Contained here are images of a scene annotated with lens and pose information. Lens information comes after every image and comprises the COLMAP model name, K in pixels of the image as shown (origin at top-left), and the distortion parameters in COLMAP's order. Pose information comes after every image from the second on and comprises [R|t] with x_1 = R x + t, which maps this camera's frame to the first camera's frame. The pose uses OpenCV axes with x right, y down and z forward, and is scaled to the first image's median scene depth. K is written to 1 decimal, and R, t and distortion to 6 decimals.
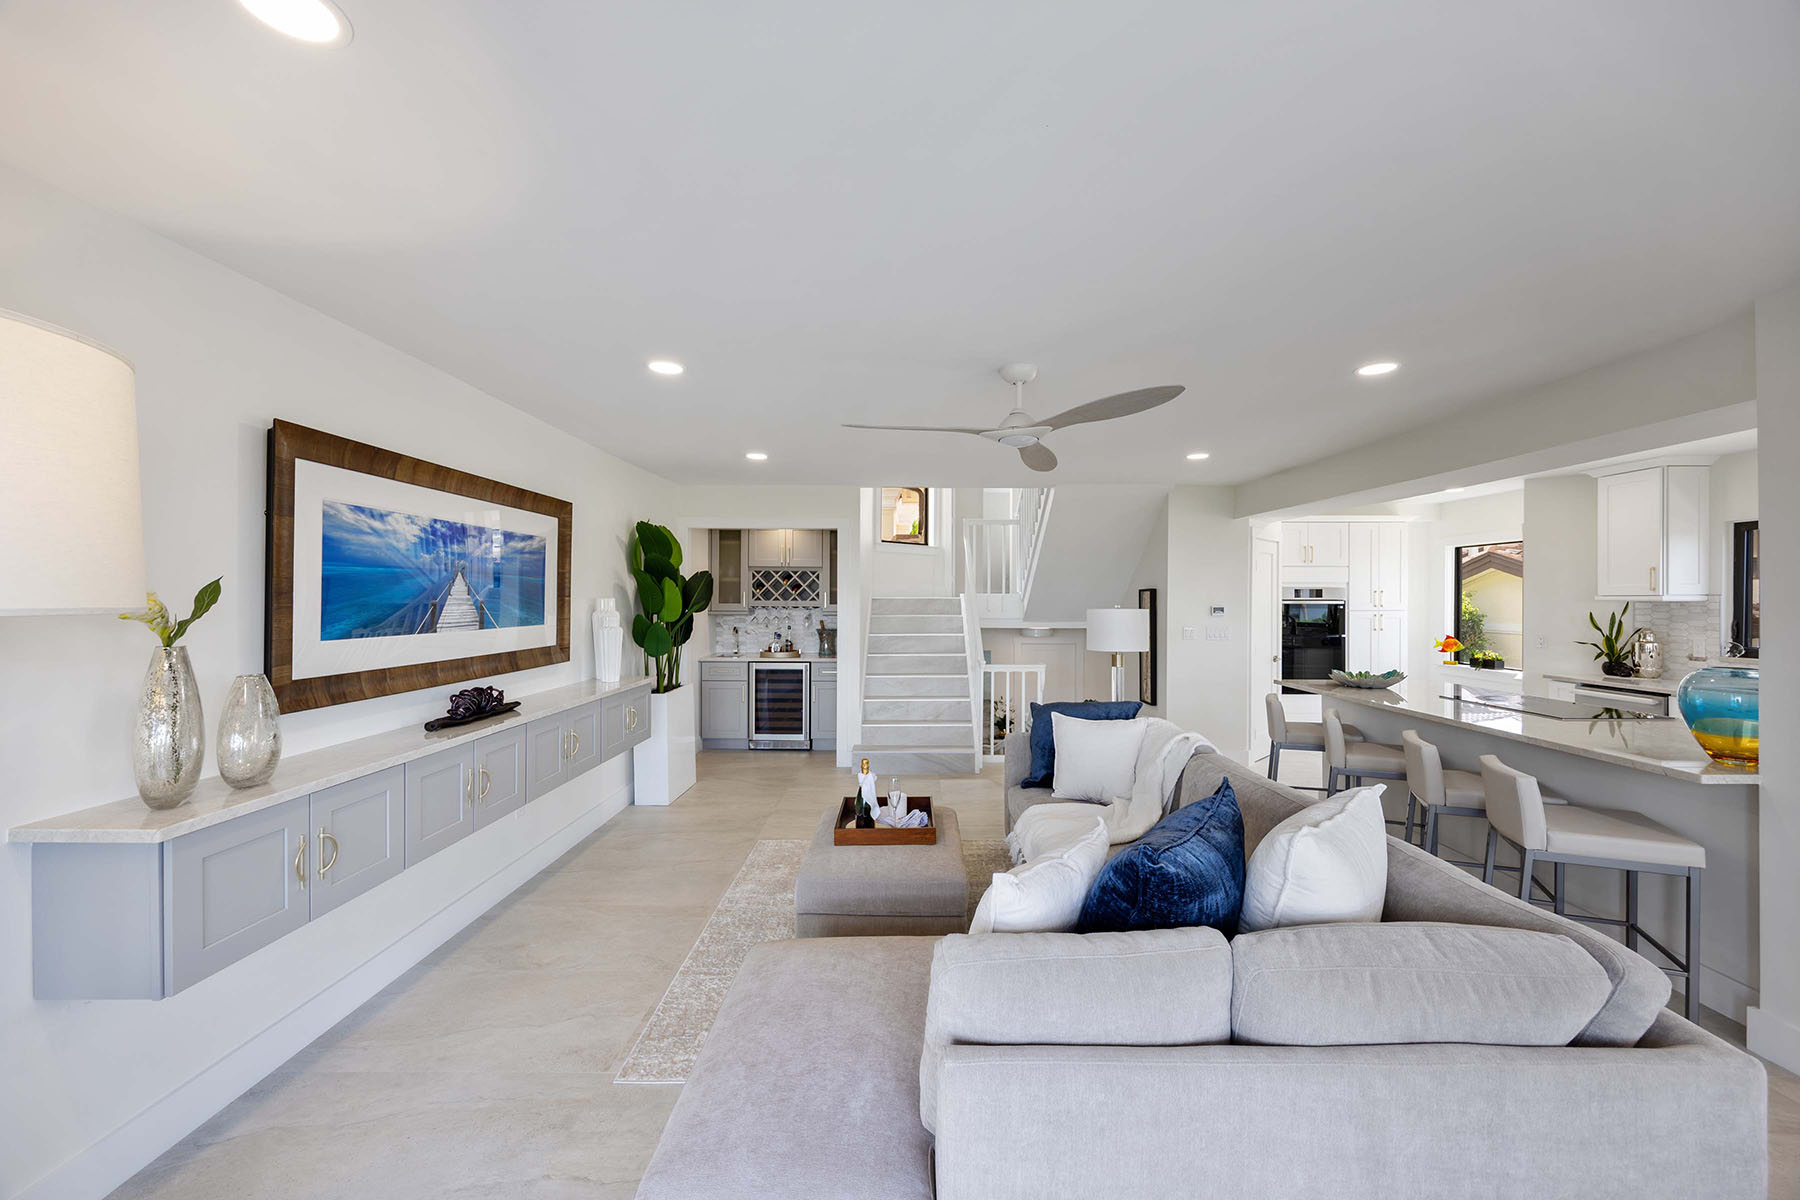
lens RADIAL K [[701.1, 0, 905.5], [0, 701.1, 597.7], [0, 0, 1]] dist [-0.003667, -0.000029]
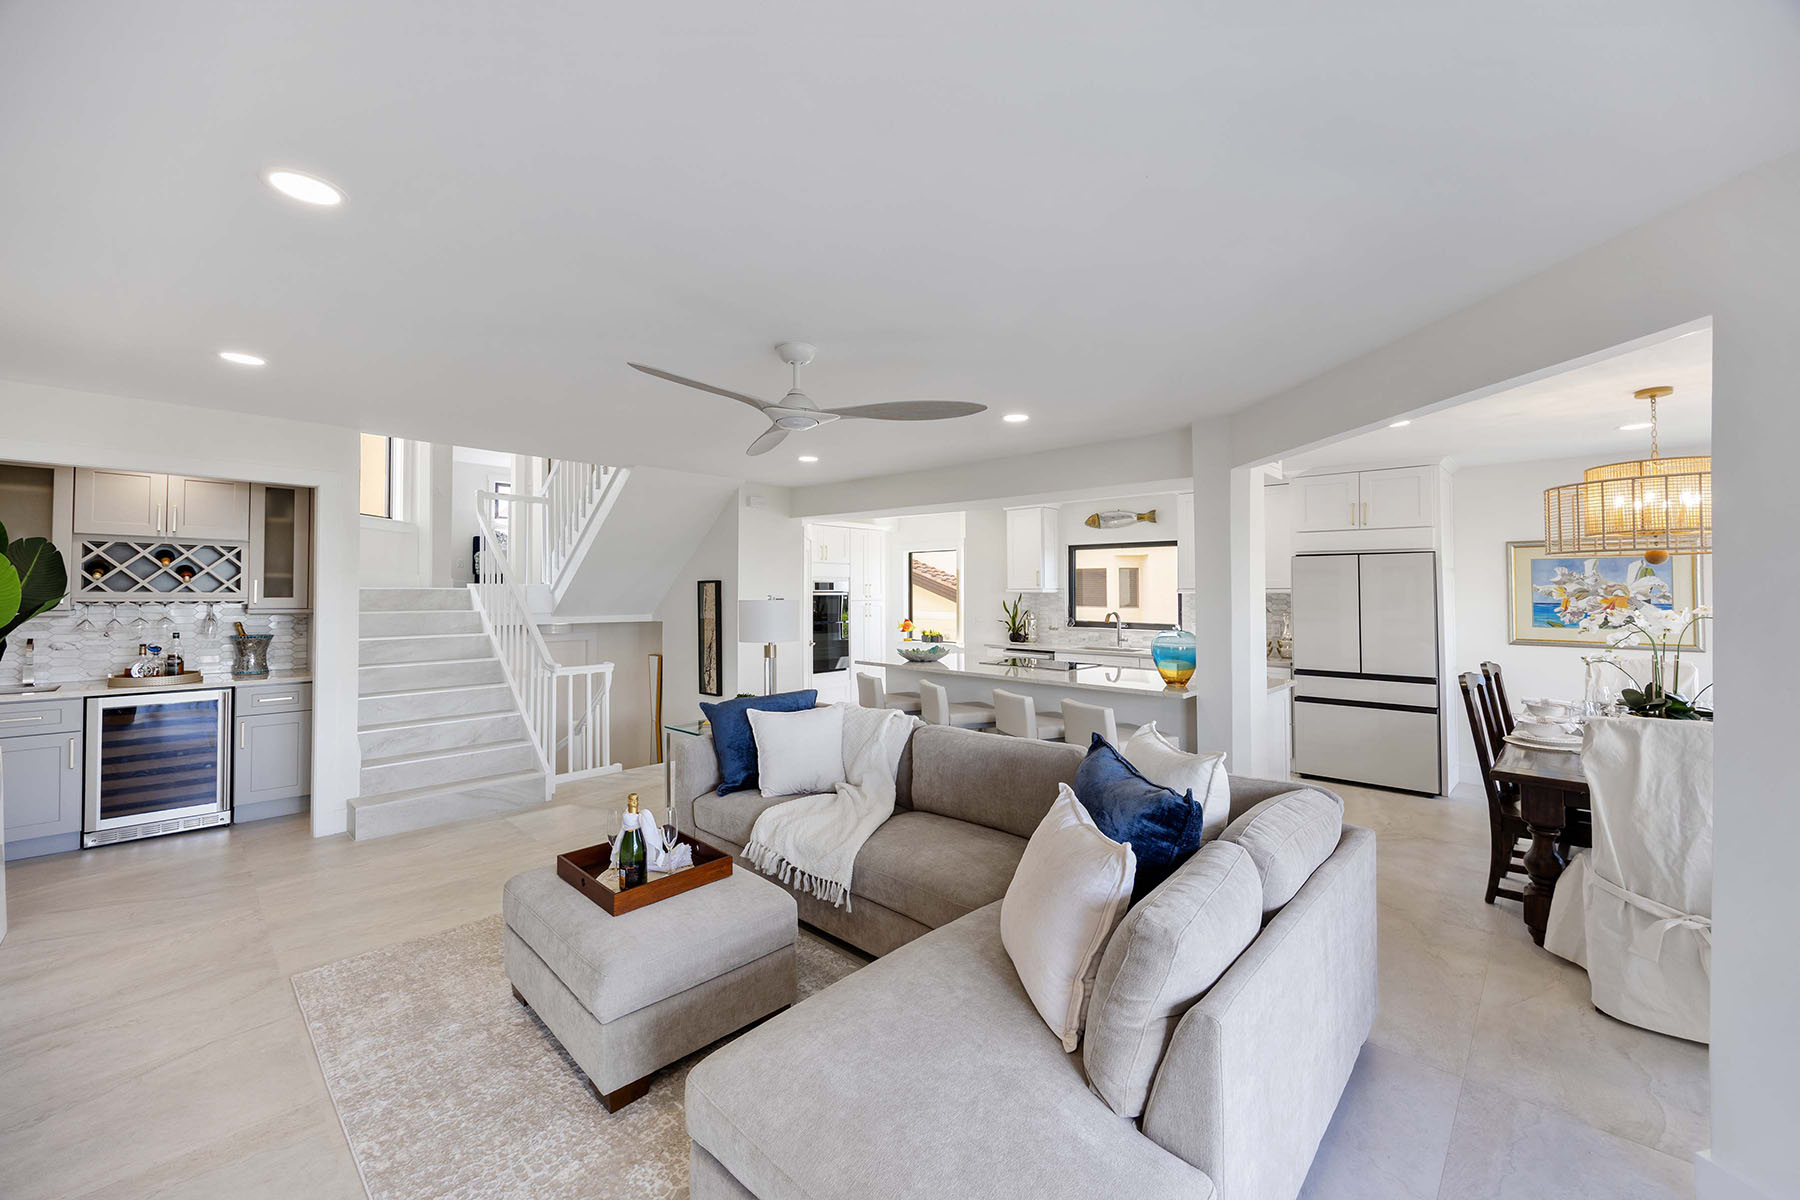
lens RADIAL K [[696.5, 0, 907.1], [0, 696.5, 578.2], [0, 0, 1]] dist [0.001087, 0.000389]
pose [[0.682149, 0.015472, 0.731050, -0.199789], [-0.003049, 0.999828, -0.018315, 0.001400], [-0.731207, 0.010265, 0.682078, 0.117355]]
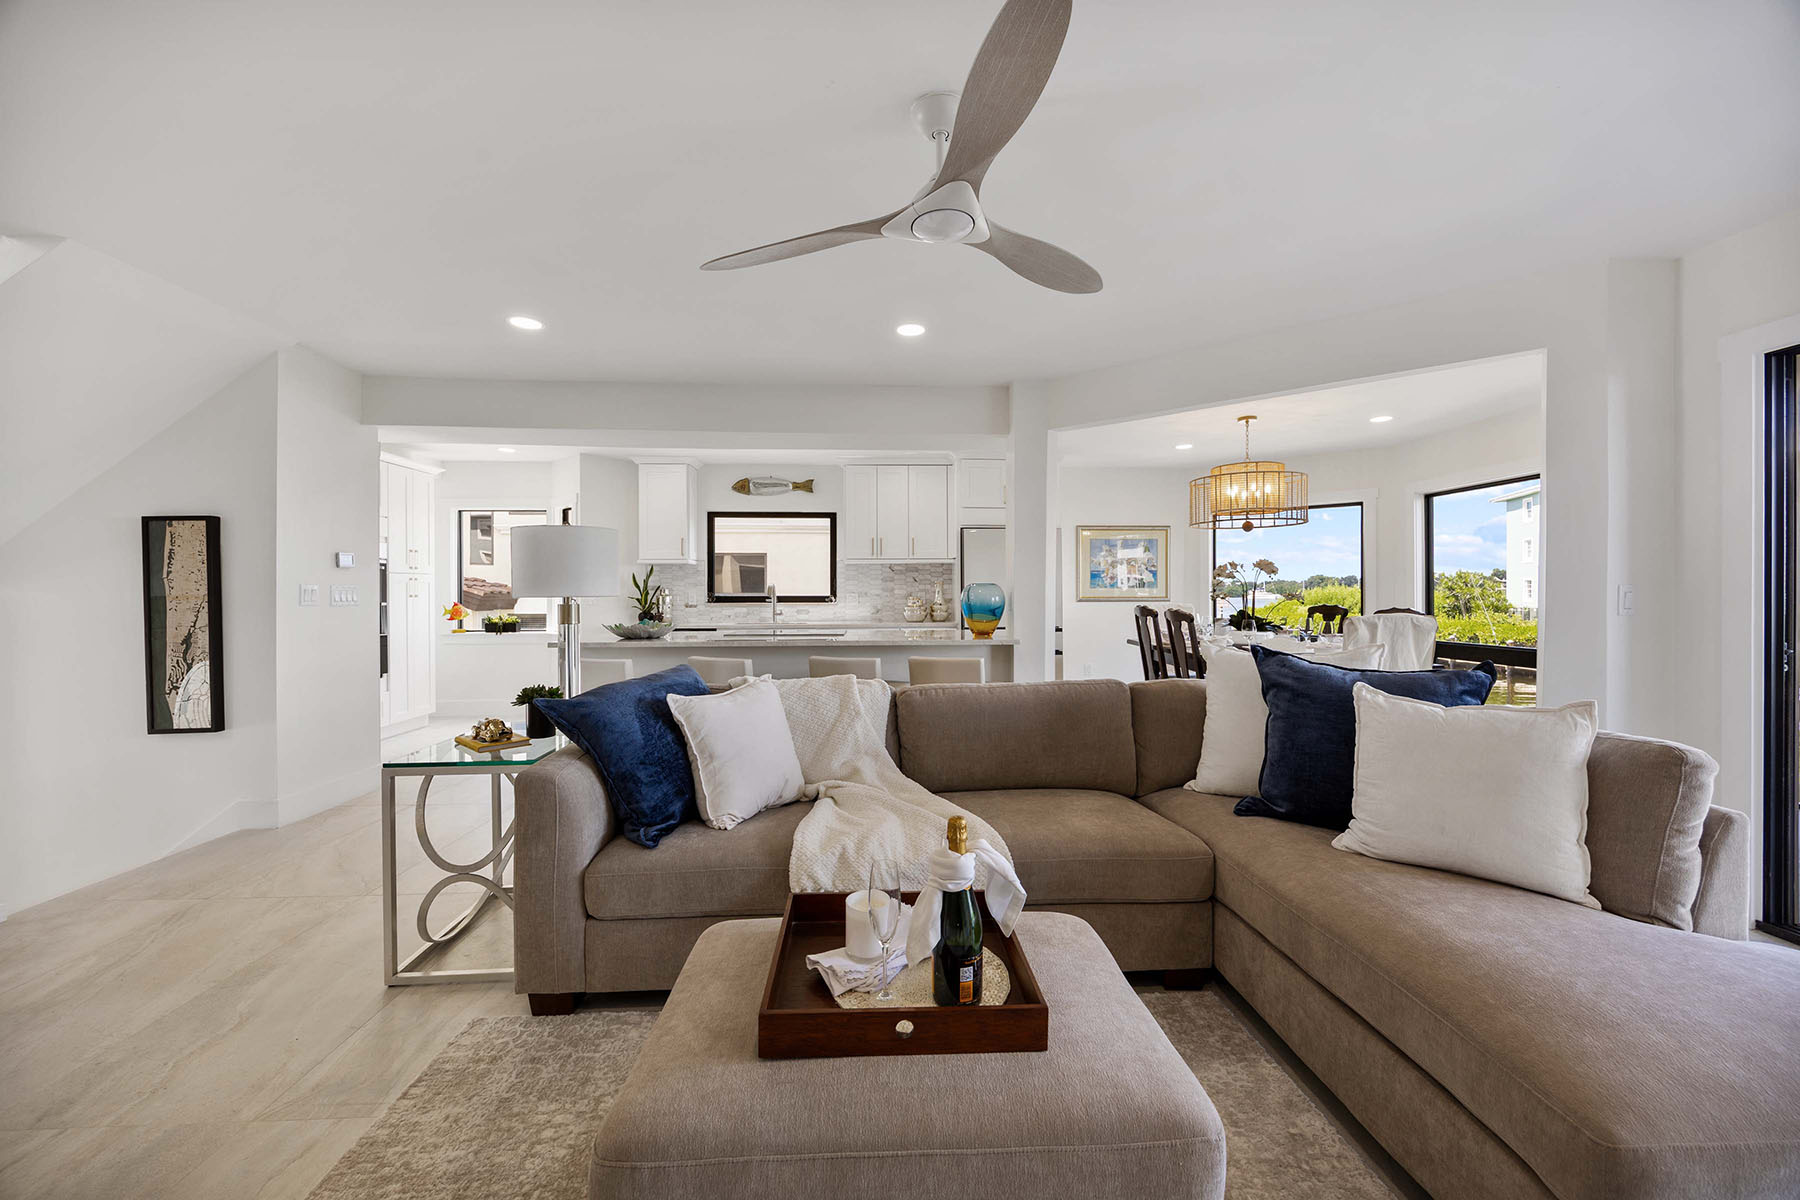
lens RADIAL K [[687.9, 0, 902.4], [0, 687.9, 597.3], [0, 0, 1]] dist [-0.003130, -0.000035]
pose [[-0.049927, -0.006499, 0.998732, -0.210053], [0.002168, 0.999976, 0.006616, 0.046730], [-0.998751, 0.002496, -0.049911, 0.488074]]
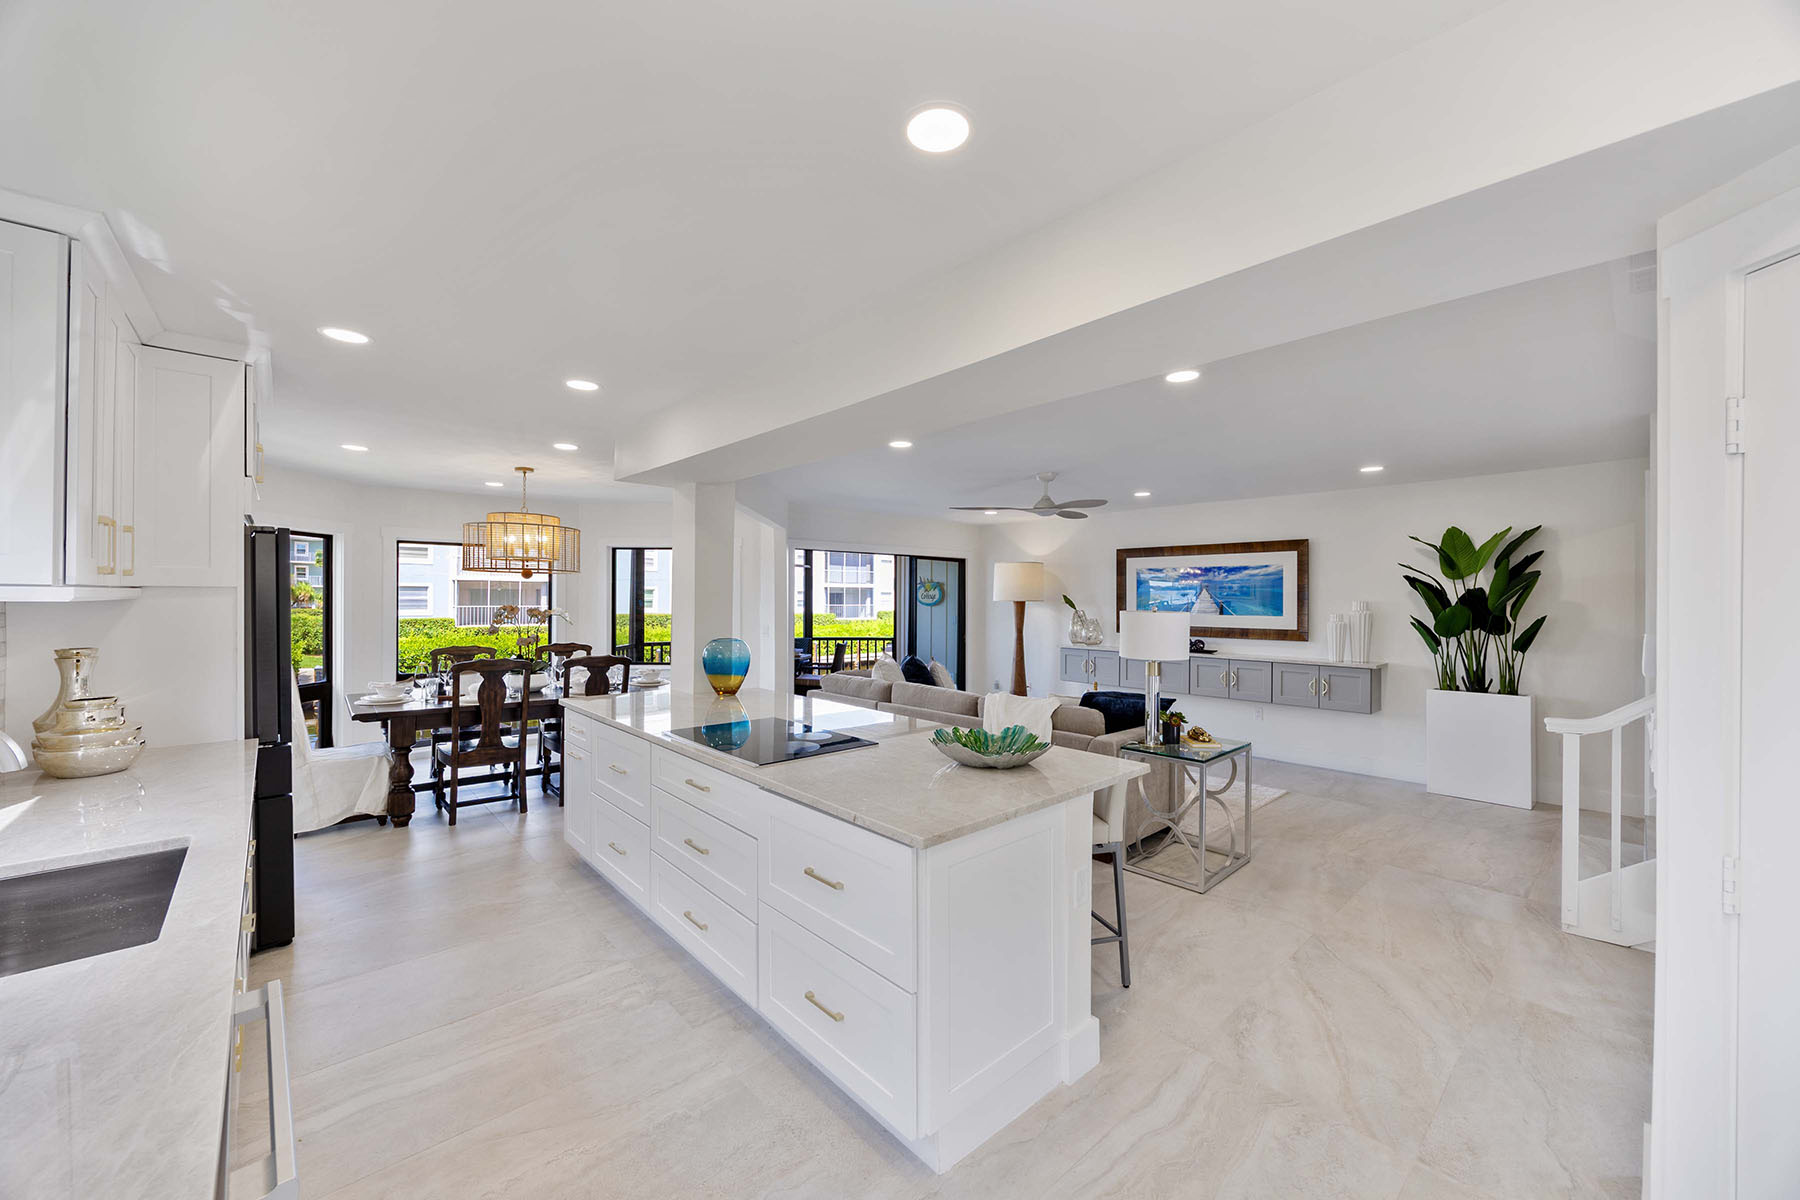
lens RADIAL K [[687.9, 0, 902.4], [0, 687.9, 597.3], [0, 0, 1]] dist [-0.003130, -0.000035]
pose [[-0.736822, -0.004962, -0.676068, 0.757817], [-0.004949, 0.999986, -0.001945, 0.000387], [0.676068, 0.001913, -0.736837, 0.951950]]
